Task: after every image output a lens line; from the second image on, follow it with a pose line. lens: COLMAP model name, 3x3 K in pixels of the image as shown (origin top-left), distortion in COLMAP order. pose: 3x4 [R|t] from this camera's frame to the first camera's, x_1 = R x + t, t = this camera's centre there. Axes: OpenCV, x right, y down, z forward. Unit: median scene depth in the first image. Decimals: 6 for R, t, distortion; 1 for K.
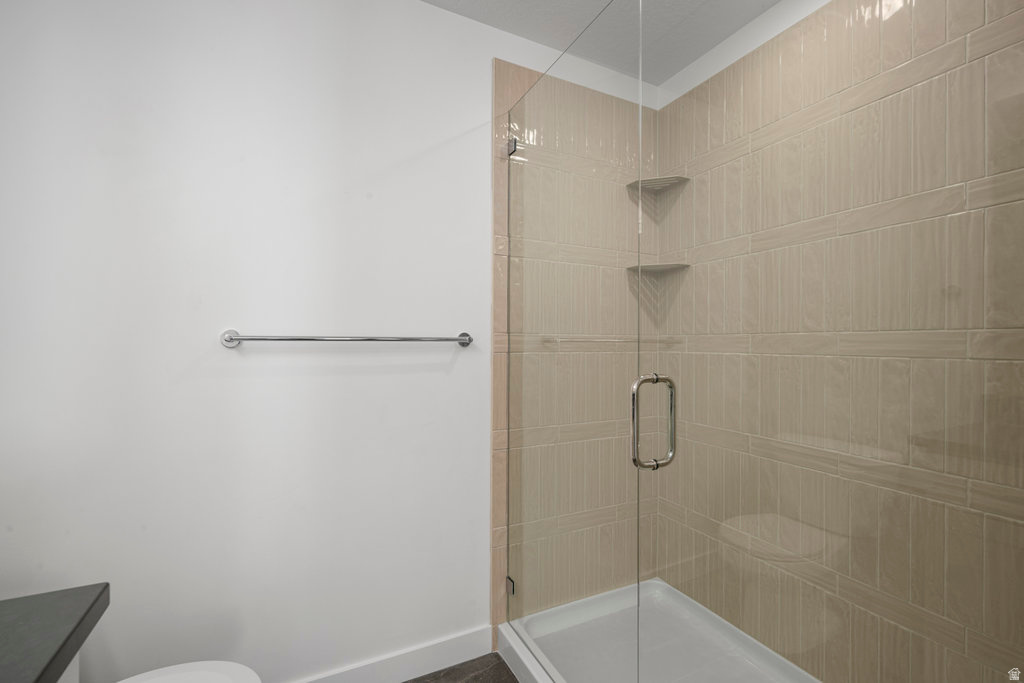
lens RADIAL K [[446.5, 0, 514.4], [0, 446.5, 345.2], [0, 0, 1]] dist [0.001797, -0.000042]
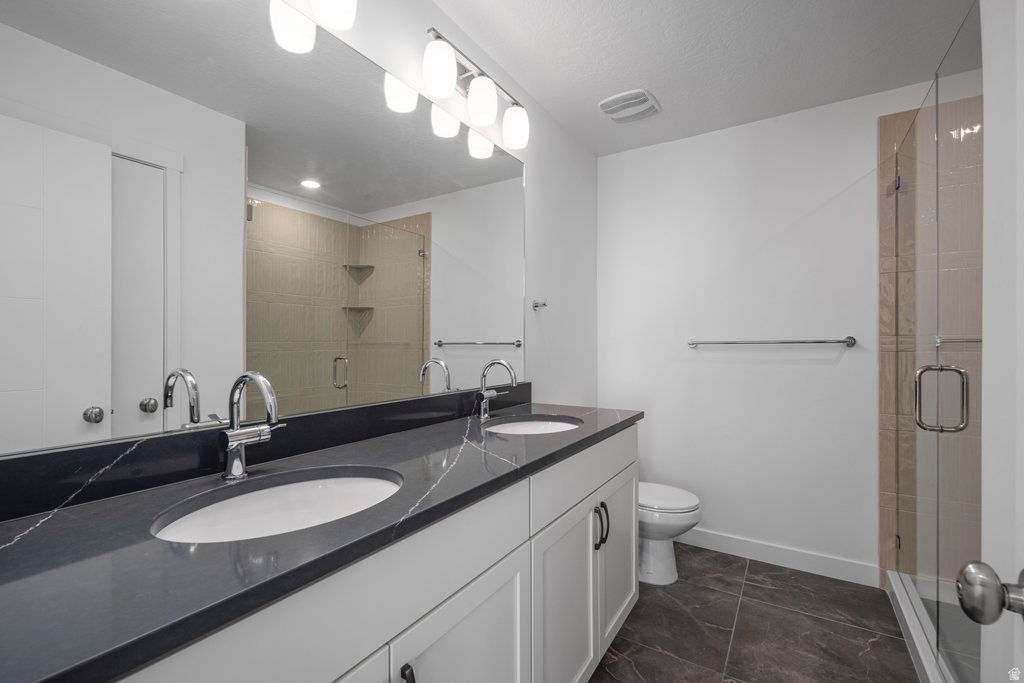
lens RADIAL K [[446.5, 0, 514.4], [0, 446.5, 345.2], [0, 0, 1]] dist [0.001797, -0.000042]
pose [[0.519155, -0.008157, -0.854641, 0.494985], [0.003866, 0.999967, -0.007195, 0.004026], [0.854671, 0.000431, 0.519169, -0.533812]]
